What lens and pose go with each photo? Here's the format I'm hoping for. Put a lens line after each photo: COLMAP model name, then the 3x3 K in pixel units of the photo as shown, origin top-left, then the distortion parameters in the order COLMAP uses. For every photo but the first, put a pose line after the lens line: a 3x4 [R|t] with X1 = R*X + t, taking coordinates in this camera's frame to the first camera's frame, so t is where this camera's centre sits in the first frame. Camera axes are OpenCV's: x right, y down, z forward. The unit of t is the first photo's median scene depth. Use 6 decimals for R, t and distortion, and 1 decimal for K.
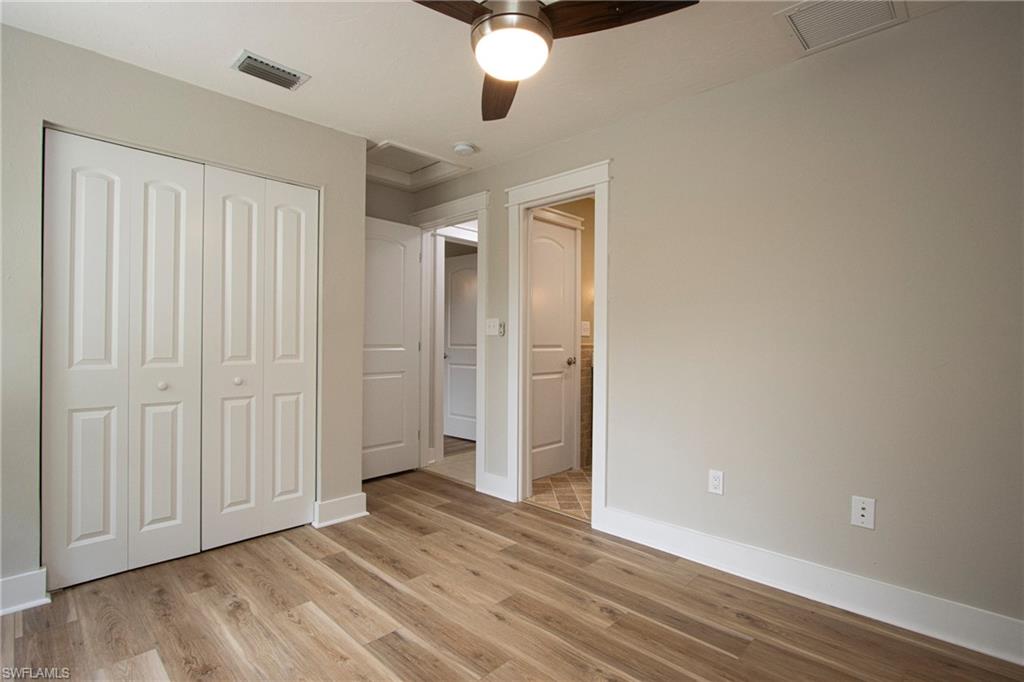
lens RADIAL K [[482.7, 0, 510.1], [0, 482.7, 341.5], [0, 0, 1]] dist [-0.003377, -0.000579]
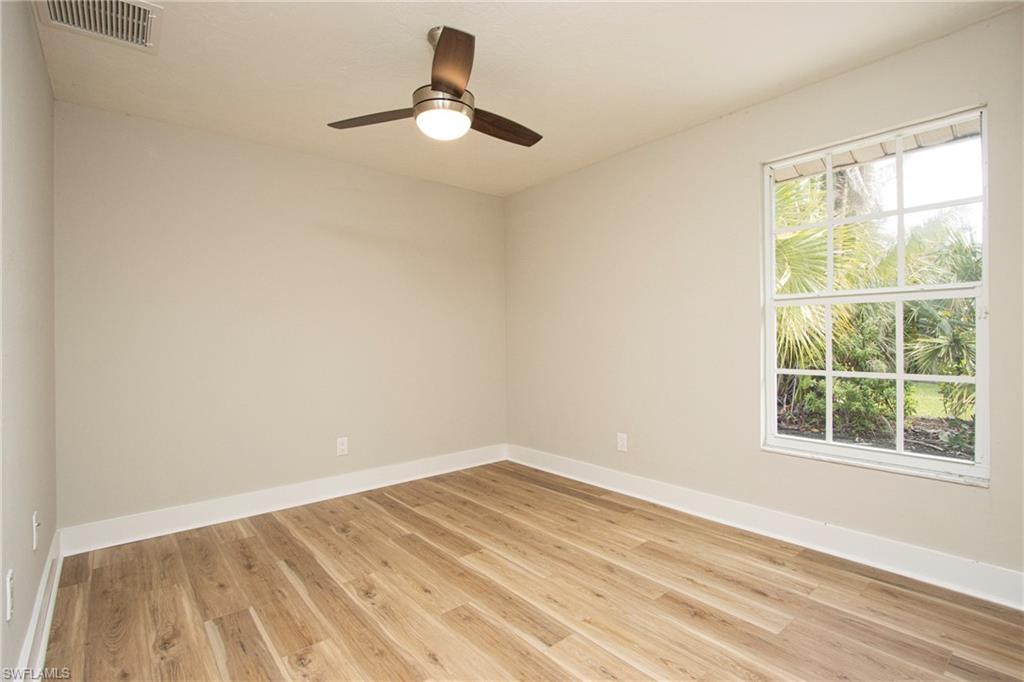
lens RADIAL K [[482.7, 0, 510.1], [0, 482.7, 341.5], [0, 0, 1]] dist [-0.003377, -0.000579]
pose [[-0.993768, 0.006293, 0.111293, -0.276469], [0.008446, 0.999786, 0.018883, -0.008428], [-0.111150, 0.019706, -0.993608, 1.965549]]
